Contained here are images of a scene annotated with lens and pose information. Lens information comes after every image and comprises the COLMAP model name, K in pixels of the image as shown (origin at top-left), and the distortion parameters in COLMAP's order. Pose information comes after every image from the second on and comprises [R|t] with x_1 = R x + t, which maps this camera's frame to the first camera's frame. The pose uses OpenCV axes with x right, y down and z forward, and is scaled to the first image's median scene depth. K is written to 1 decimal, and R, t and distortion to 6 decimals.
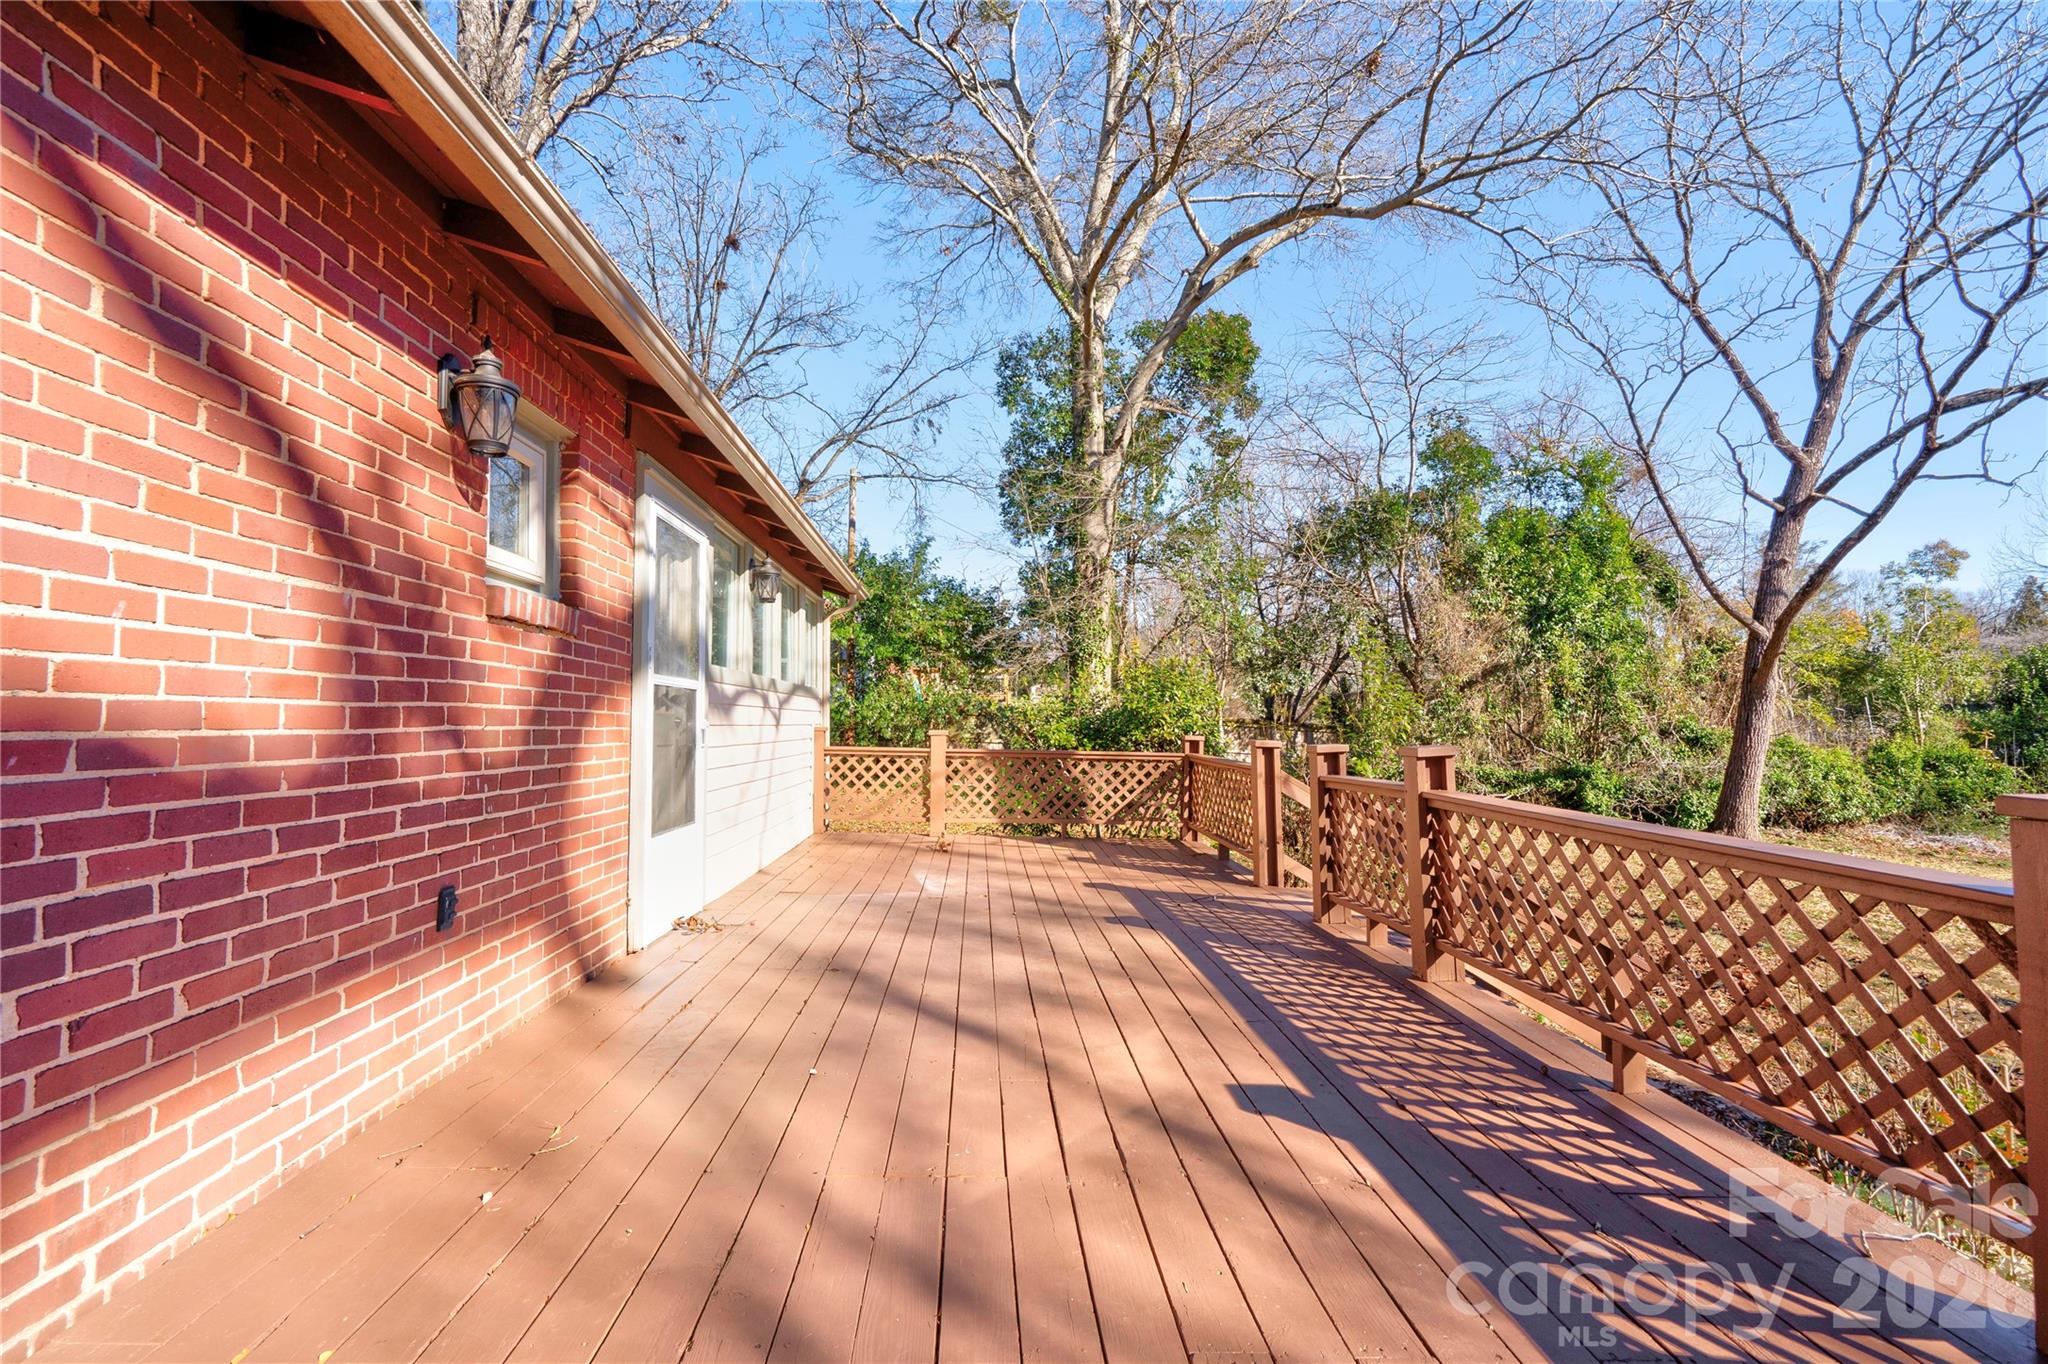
lens RADIAL K [[924.7, 0, 1026.0], [0, 924.7, 653.9], [0, 0, 1]] dist [0.000509, 0.000521]
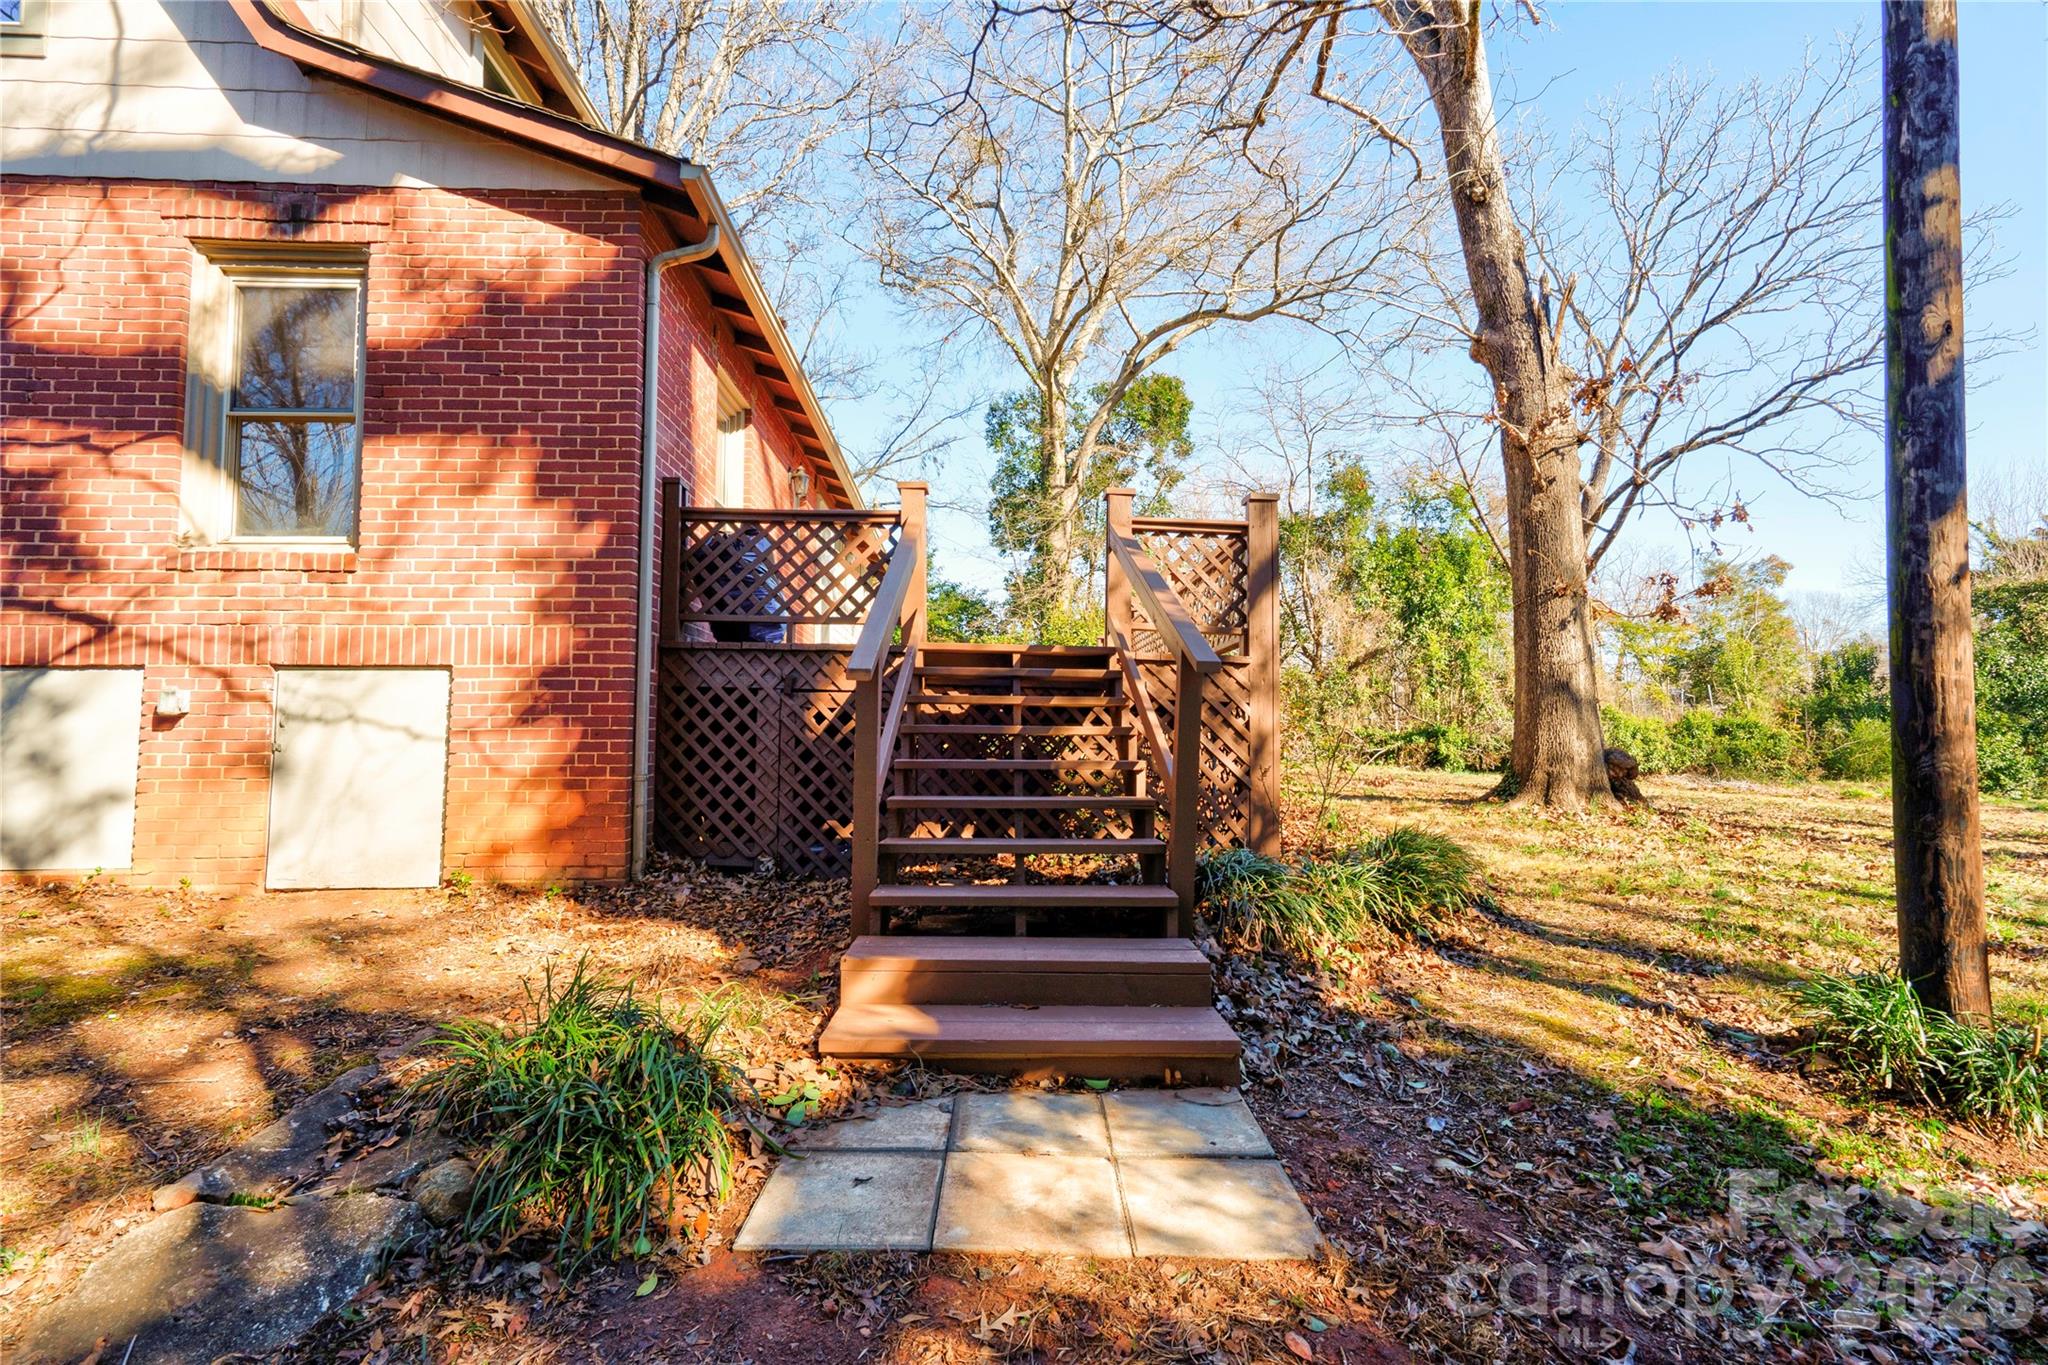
lens RADIAL K [[939.9, 0, 1024.0], [0, 939.9, 682.5], [0, 0, 1]] dist [0.002387, 0.000977]
pose [[0.999997, -0.001277, 0.001887, 0.019571], [0.001275, 0.999999, 0.000697, 0.062185], [-0.001888, -0.000694, 0.999998, -0.337031]]
